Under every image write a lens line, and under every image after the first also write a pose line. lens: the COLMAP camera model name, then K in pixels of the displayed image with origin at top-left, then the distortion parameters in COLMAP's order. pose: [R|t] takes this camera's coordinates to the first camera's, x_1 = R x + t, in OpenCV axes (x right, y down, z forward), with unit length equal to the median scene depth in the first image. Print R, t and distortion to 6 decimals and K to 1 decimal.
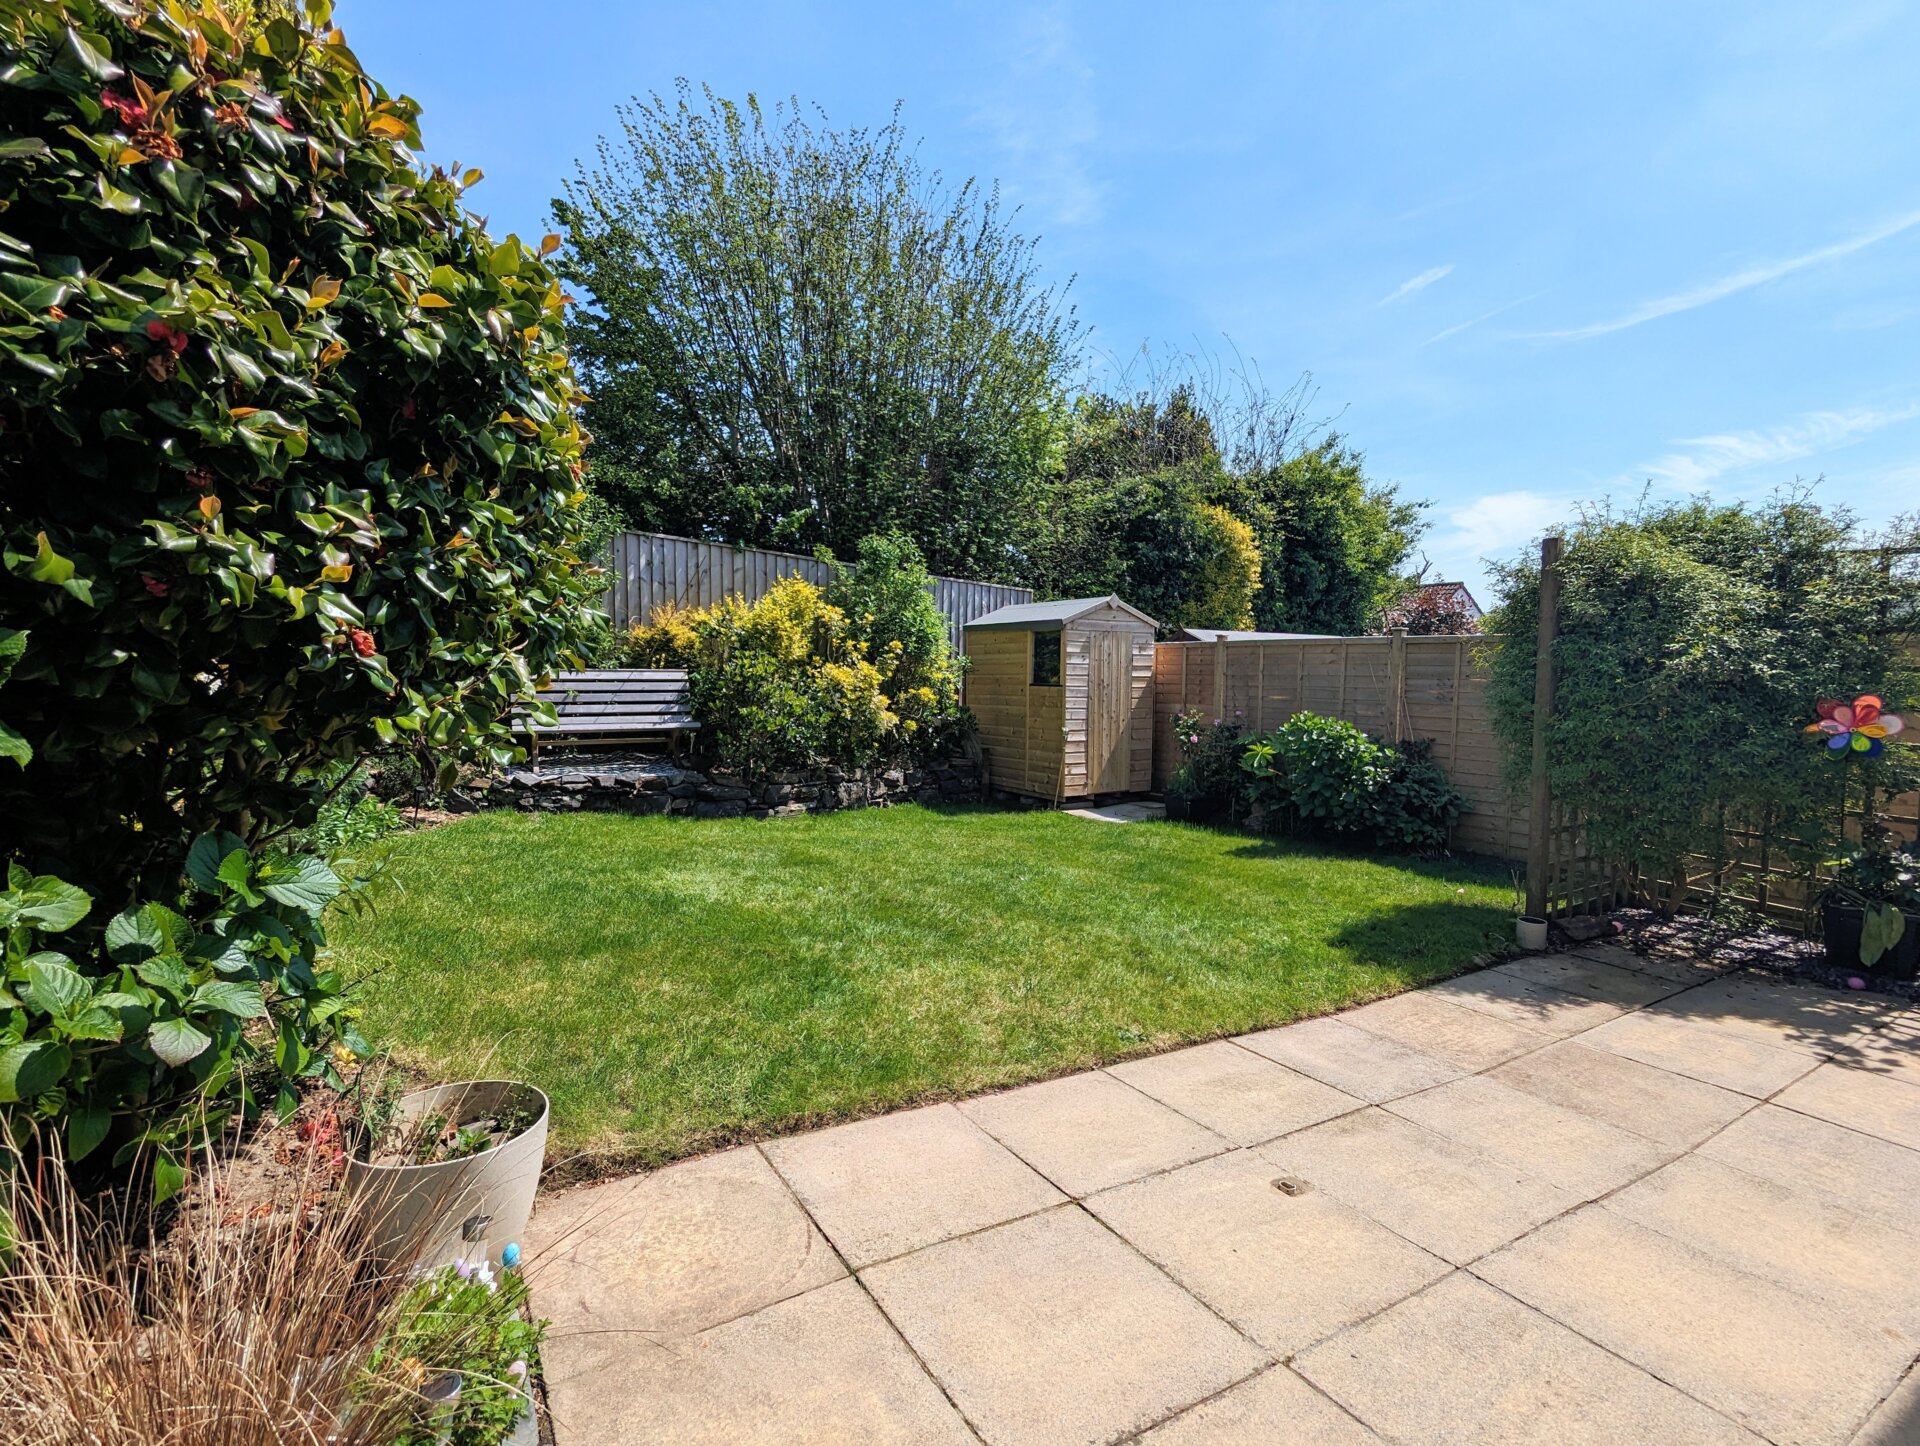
lens RADIAL K [[908.3, 0, 931.0], [0, 908.3, 741.9], [0, 0, 1]] dist [-0.001328, -0.001742]
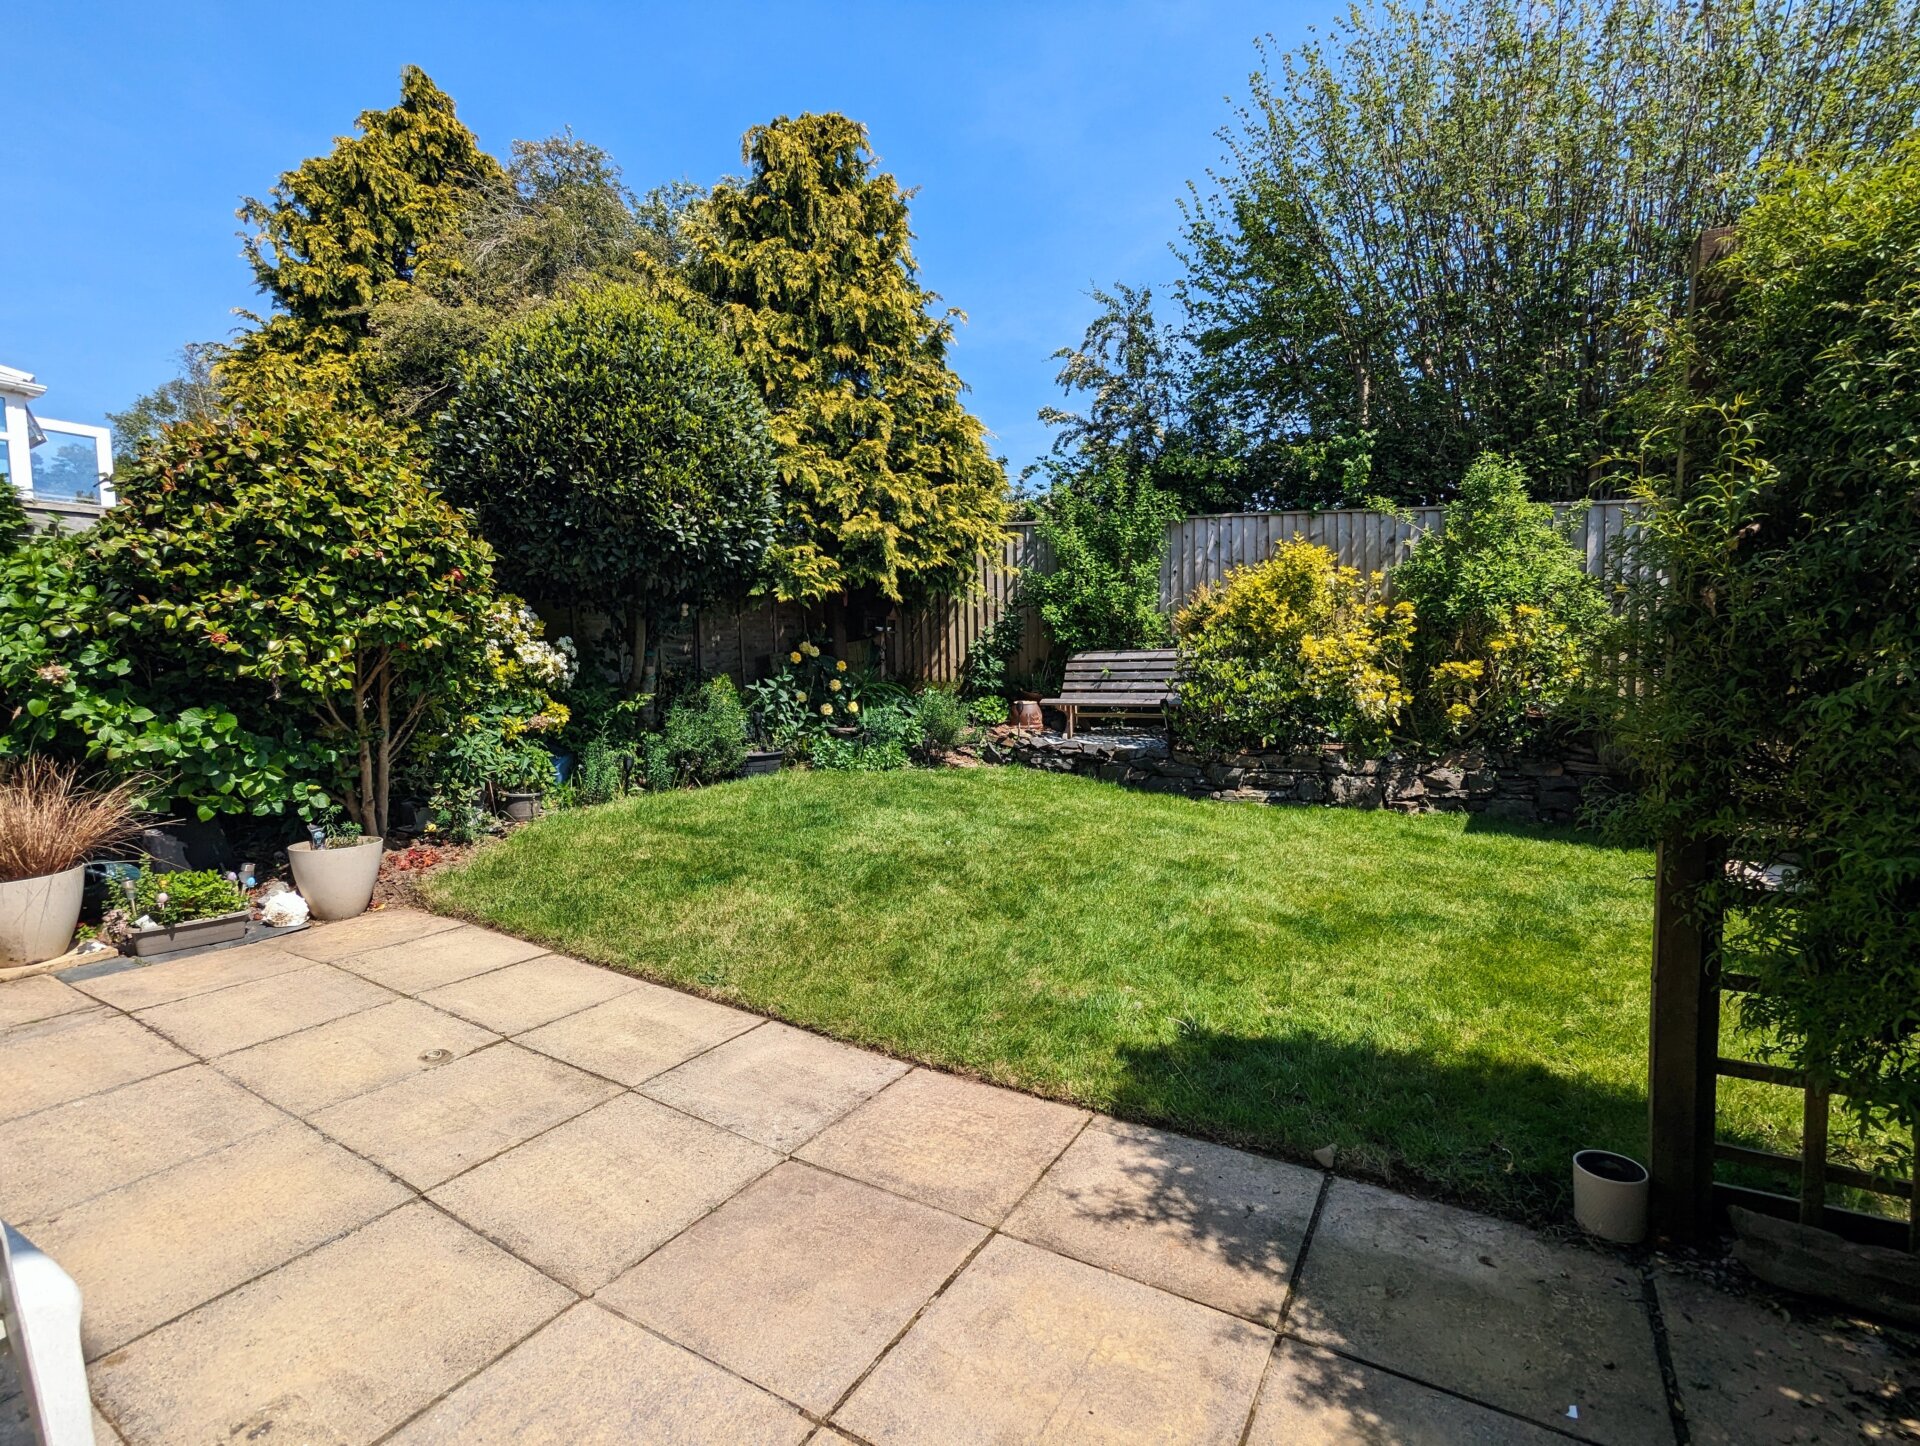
lens RADIAL K [[908.3, 0, 947.2], [0, 908.3, 729.5], [0, 0, 1]] dist [-0.001328, -0.001742]
pose [[0.465147, 0.045862, -0.884045, 0.912141], [-0.049152, 0.998455, 0.025936, -0.002110], [0.883868, 0.031388, 0.466682, 0.534794]]
